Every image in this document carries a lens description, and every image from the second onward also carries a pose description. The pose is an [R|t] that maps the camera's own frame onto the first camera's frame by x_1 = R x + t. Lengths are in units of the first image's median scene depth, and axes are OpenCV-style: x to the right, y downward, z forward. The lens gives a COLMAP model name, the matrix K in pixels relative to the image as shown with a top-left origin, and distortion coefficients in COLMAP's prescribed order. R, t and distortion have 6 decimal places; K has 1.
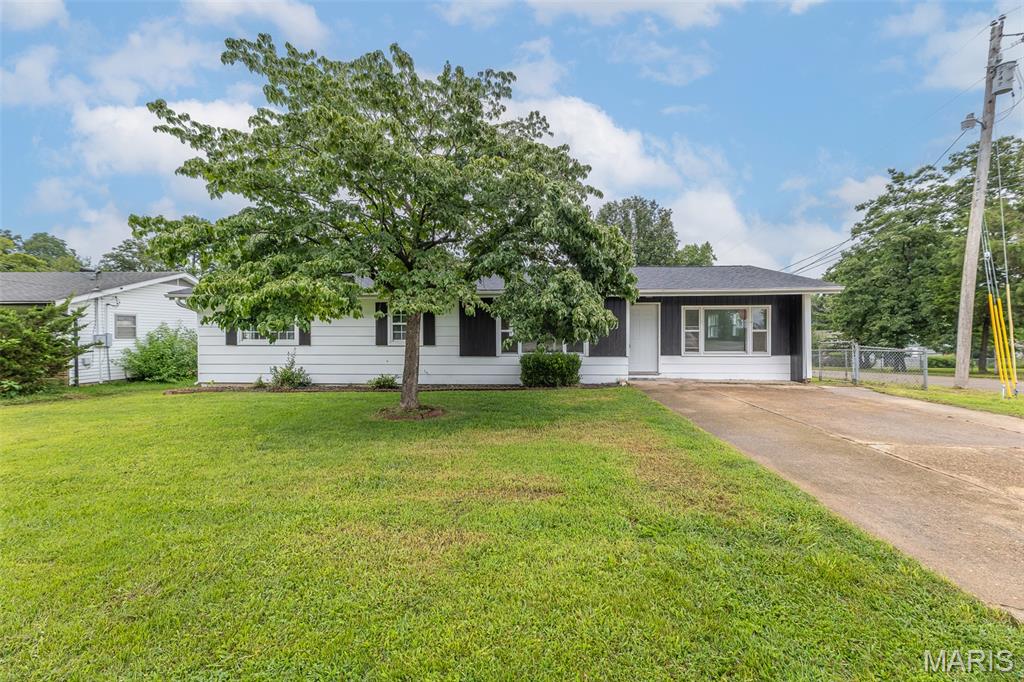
lens RADIAL K [[398.4, 0, 512.0], [0, 398.4, 341.0], [0, 0, 1]] dist [0.002464, 0.000367]
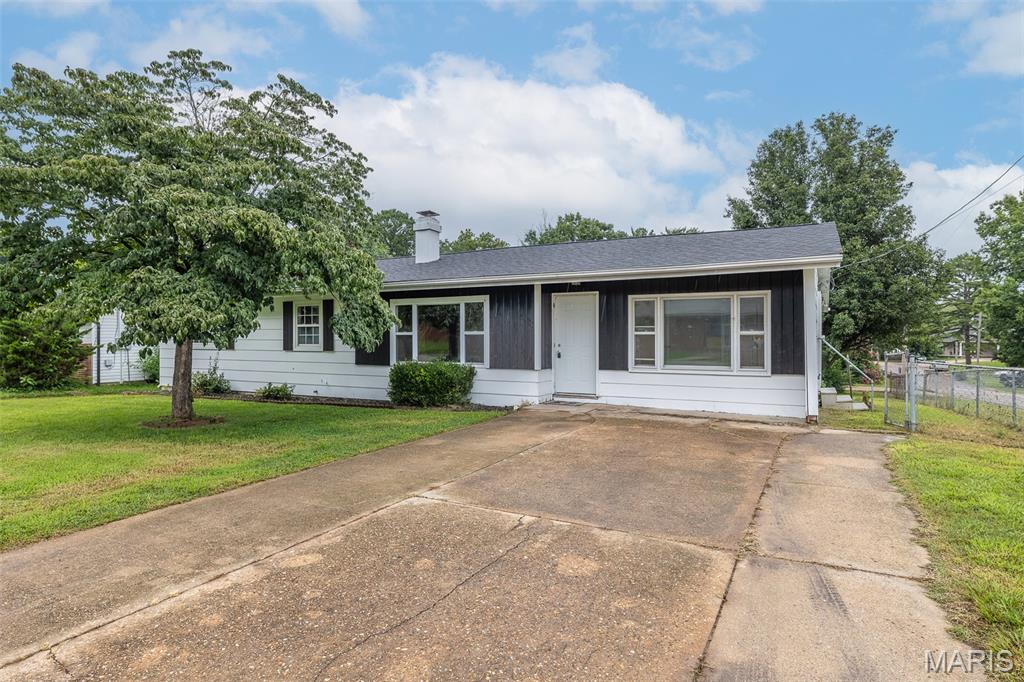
lens RADIAL K [[556.1, 0, 512.0], [0, 556.1, 341.0], [0, 0, 1]] dist [0.000134, -0.000481]
pose [[0.913640, 0.003532, -0.406509, 0.631295], [-0.008764, 0.999901, -0.011008, -0.000737], [0.406430, 0.013620, 0.913580, 0.079291]]
